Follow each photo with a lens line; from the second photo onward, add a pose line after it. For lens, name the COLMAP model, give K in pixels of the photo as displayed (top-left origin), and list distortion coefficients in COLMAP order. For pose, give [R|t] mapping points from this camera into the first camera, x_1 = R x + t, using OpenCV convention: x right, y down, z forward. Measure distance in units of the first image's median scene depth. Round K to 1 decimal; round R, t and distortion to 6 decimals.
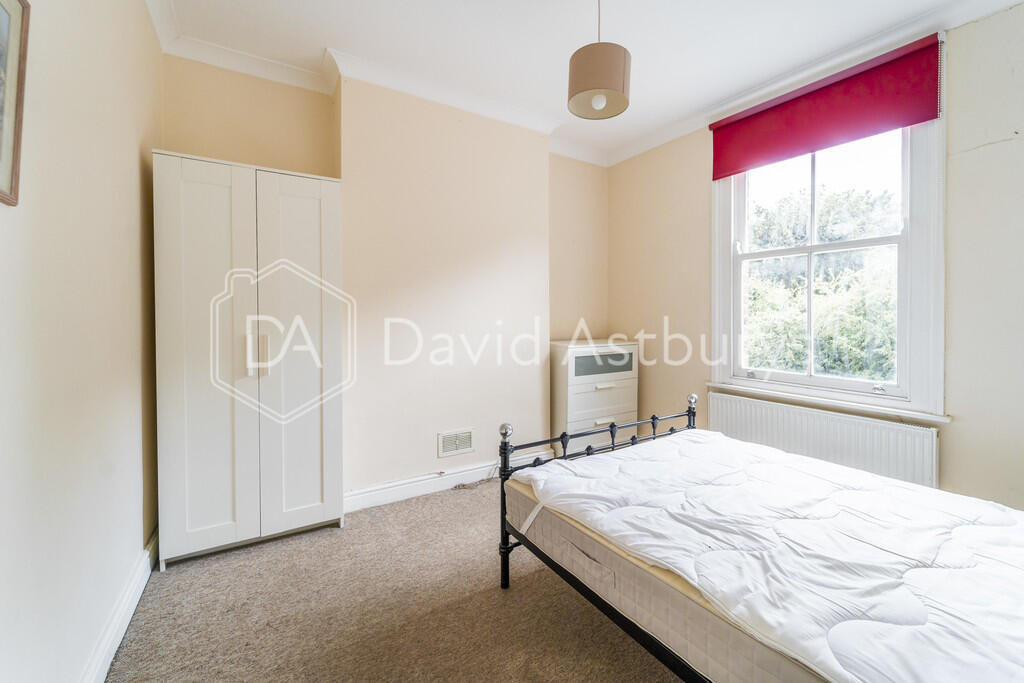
lens RADIAL K [[419.3, 0, 514.1], [0, 419.3, 317.7], [0, 0, 1]] dist [-0.000613, -0.000137]
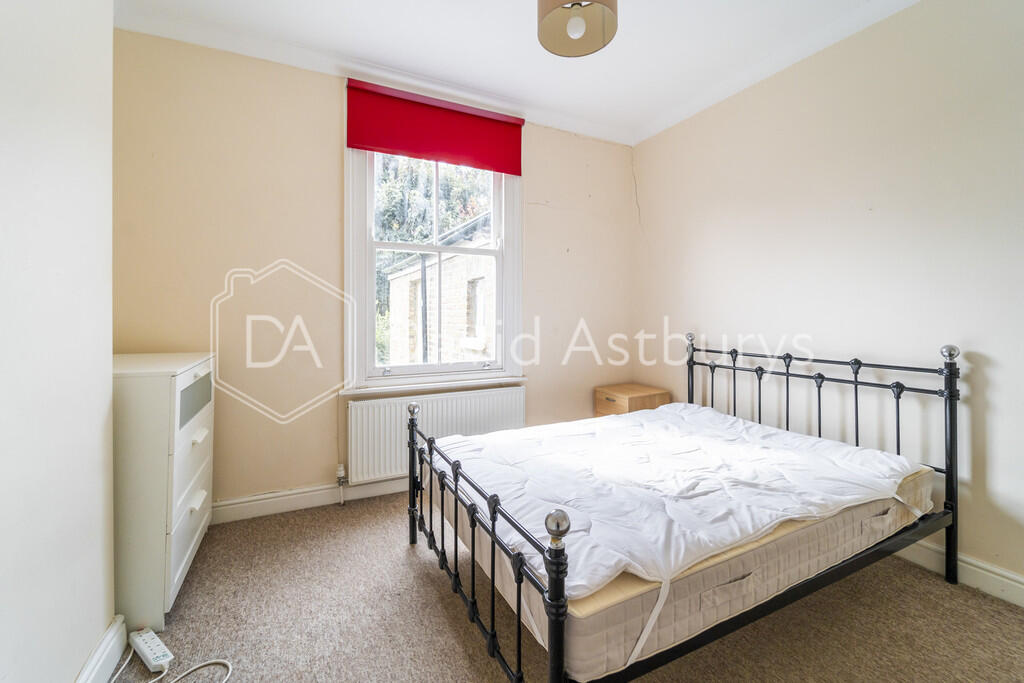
lens RADIAL K [[427.0, 0, 511.8], [0, 427.0, 305.1], [0, 0, 1]] dist [0.000121, -0.000009]
pose [[0.108566, 0.015147, 0.993974, -0.663611], [0.007981, 0.999838, -0.016108, 0.007374], [-0.994057, 0.009682, 0.108427, 1.186350]]
